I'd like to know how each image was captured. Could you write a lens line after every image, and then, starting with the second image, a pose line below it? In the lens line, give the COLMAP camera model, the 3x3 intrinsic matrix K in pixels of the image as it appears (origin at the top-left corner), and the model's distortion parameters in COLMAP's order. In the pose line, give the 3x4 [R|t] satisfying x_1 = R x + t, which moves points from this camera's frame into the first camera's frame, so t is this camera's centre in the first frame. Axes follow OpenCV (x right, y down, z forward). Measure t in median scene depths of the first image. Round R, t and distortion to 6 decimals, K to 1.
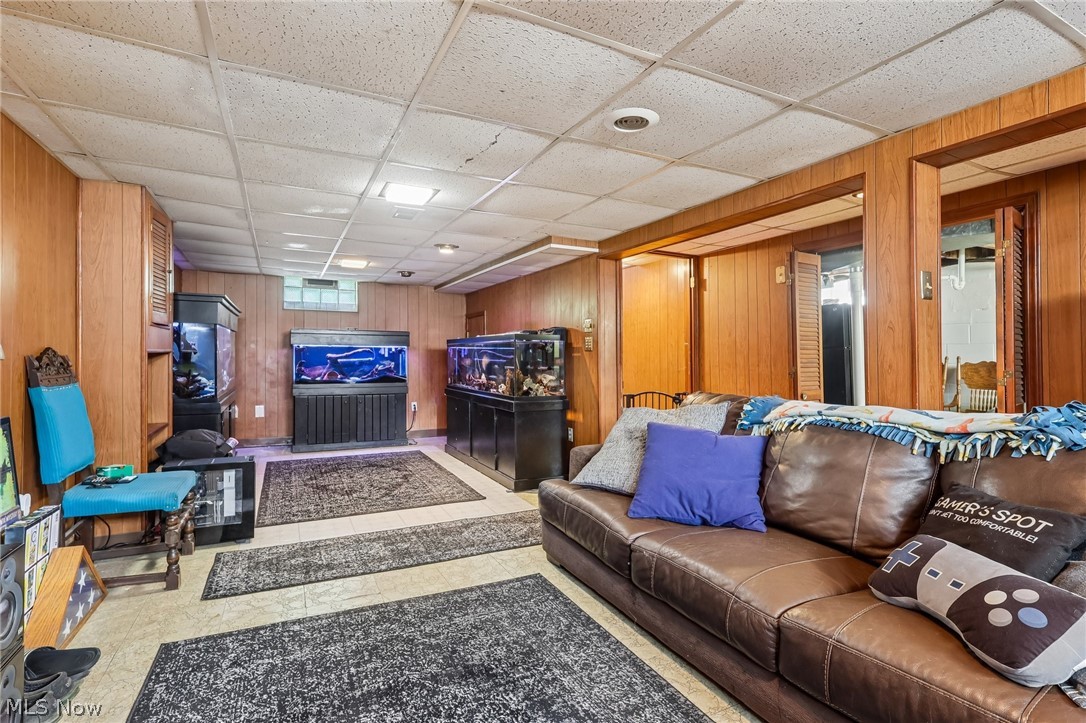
lens RADIAL K [[525.8, 0, 543.0], [0, 525.8, 361.5], [0, 0, 1]] dist [0.105277, 0.000042]
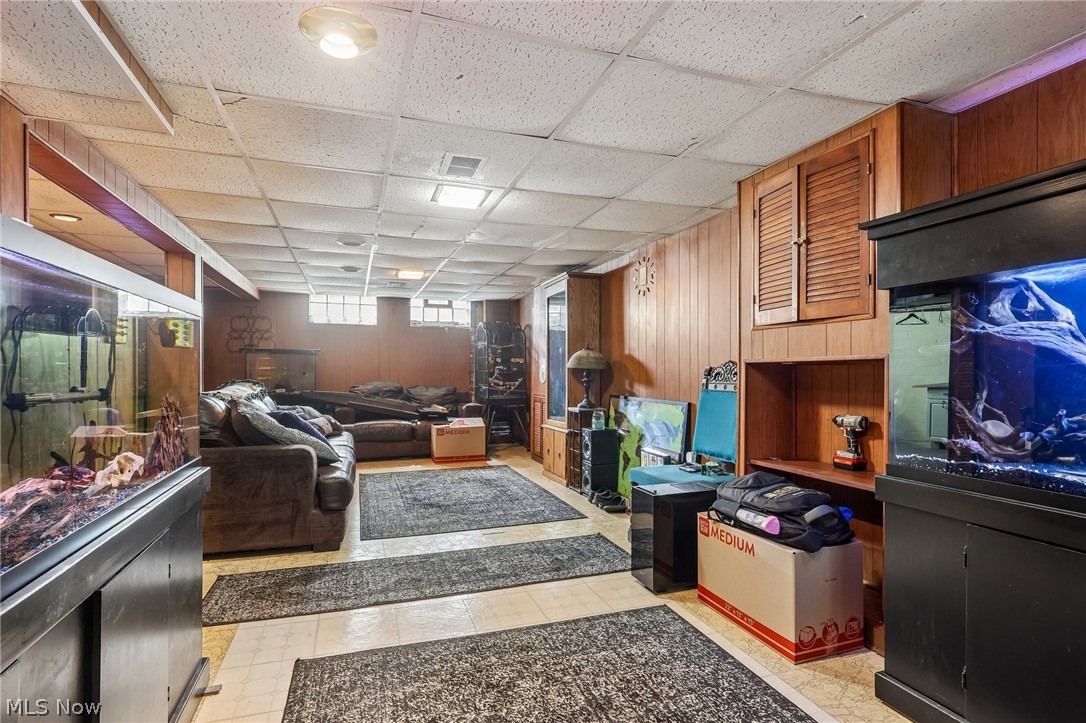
lens RADIAL K [[525.8, 0, 543.0], [0, 525.8, 361.5], [0, 0, 1]] dist [0.105277, 0.000042]
pose [[-0.992490, 0.002964, 0.122292, -0.584163], [0.001854, 0.999956, -0.009192, -0.008357], [-0.122314, -0.008896, -0.992452, 2.200275]]
